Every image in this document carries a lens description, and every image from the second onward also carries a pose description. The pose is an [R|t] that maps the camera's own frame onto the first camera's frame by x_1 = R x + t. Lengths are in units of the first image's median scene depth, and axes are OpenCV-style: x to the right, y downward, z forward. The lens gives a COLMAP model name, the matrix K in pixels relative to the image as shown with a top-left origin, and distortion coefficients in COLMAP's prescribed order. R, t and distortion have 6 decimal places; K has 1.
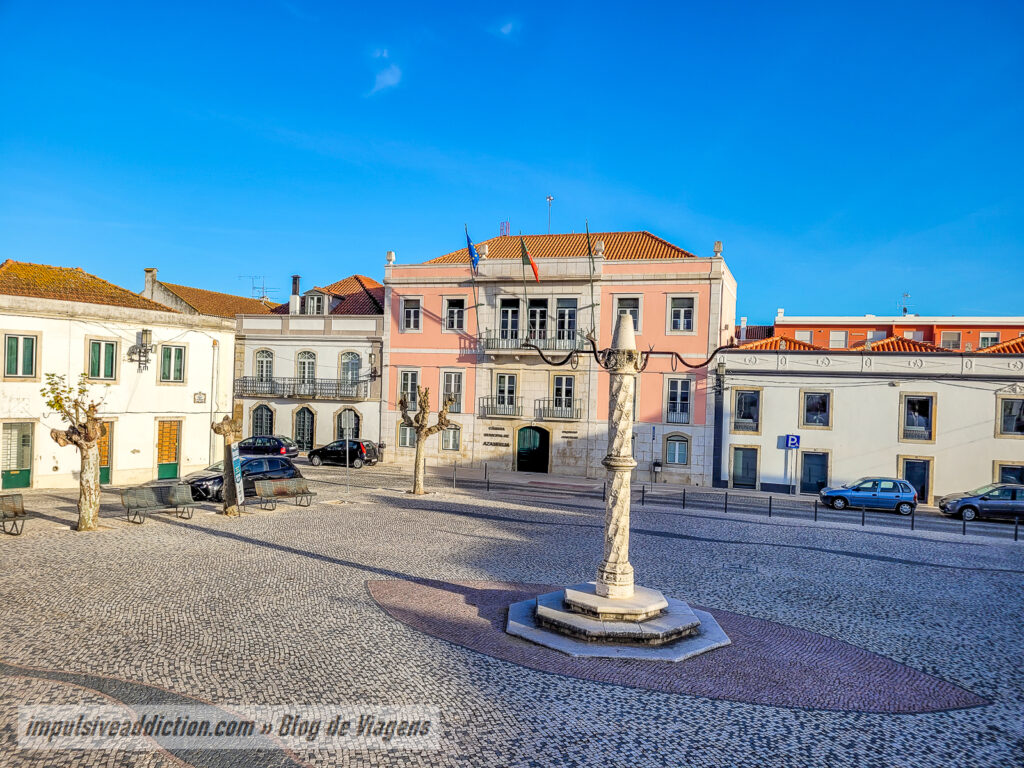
lens RADIAL K [[775.7, 0, 521.8], [0, 775.7, 407.1], [0, 0, 1]] dist [0.065062, -0.056208]
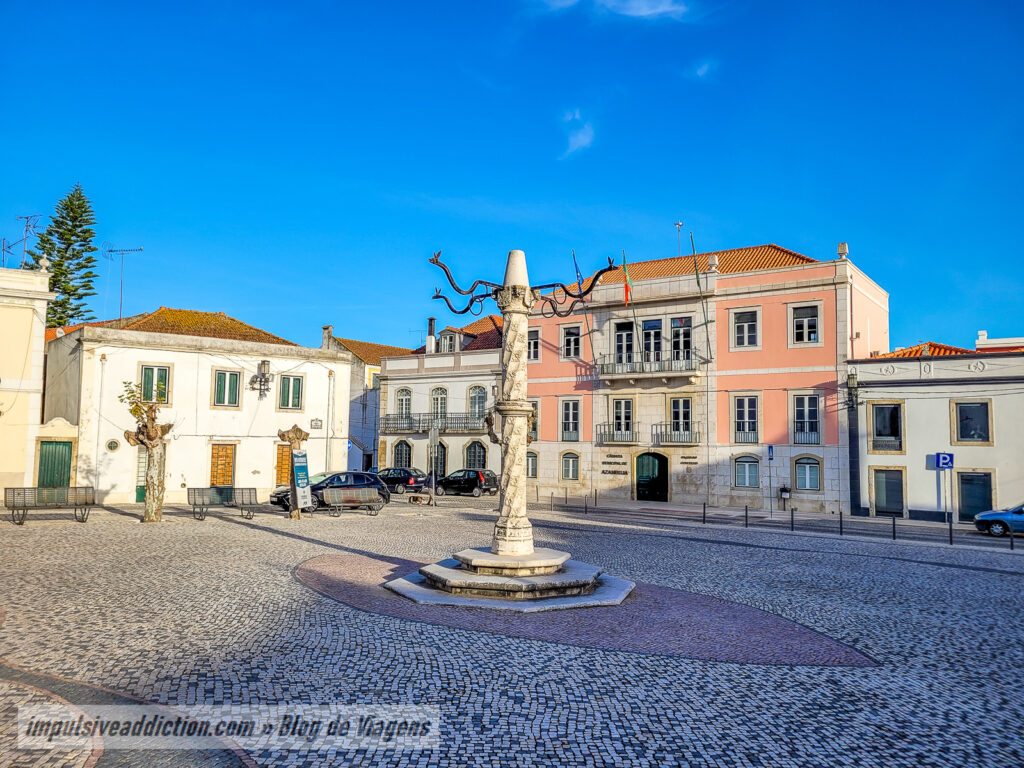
lens RADIAL K [[775.7, 0, 516.6], [0, 775.7, 394.0], [0, 0, 1]] dist [0.065062, -0.056208]
pose [[0.964357, -0.037830, -0.261886, 0.115699], [0.013410, 0.995443, -0.094415, 0.044037], [0.264264, 0.087538, 0.960469, 0.034521]]
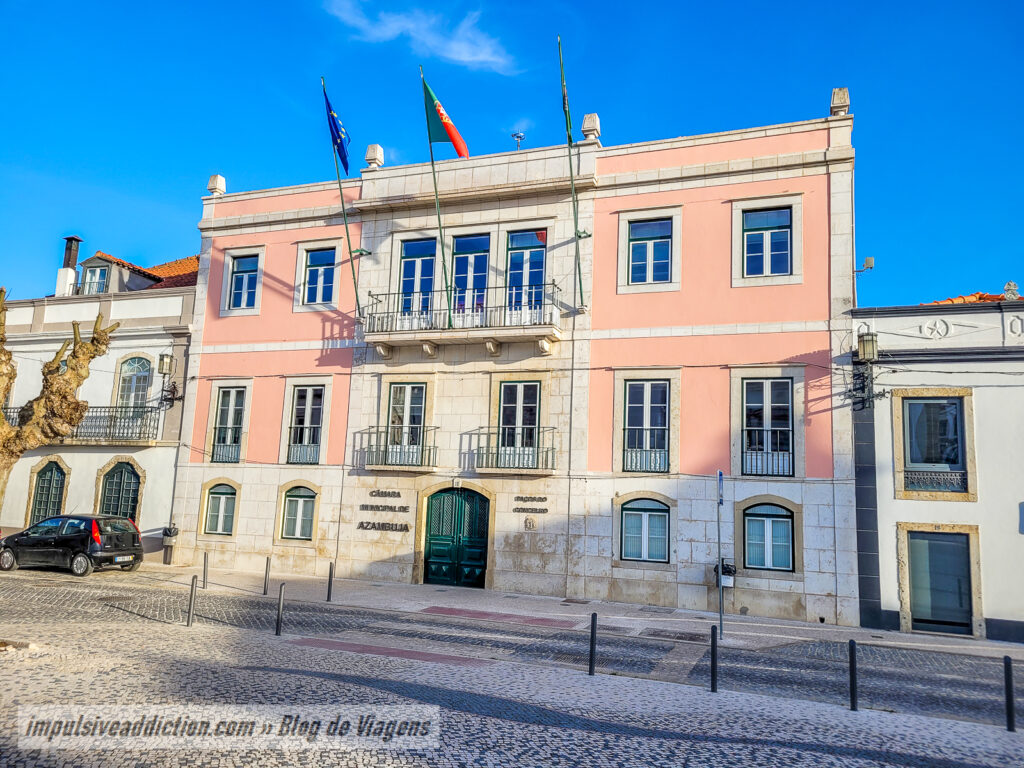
lens RADIAL K [[775.7, 0, 518.9], [0, 775.7, 383.1], [0, 0, 1]] dist [0.065062, -0.056208]
pose [[0.999926, 0.007244, -0.009738, 0.061473], [-0.008843, 0.984400, -0.175722, 0.048328], [0.008313, 0.175795, 0.984392, 0.547735]]
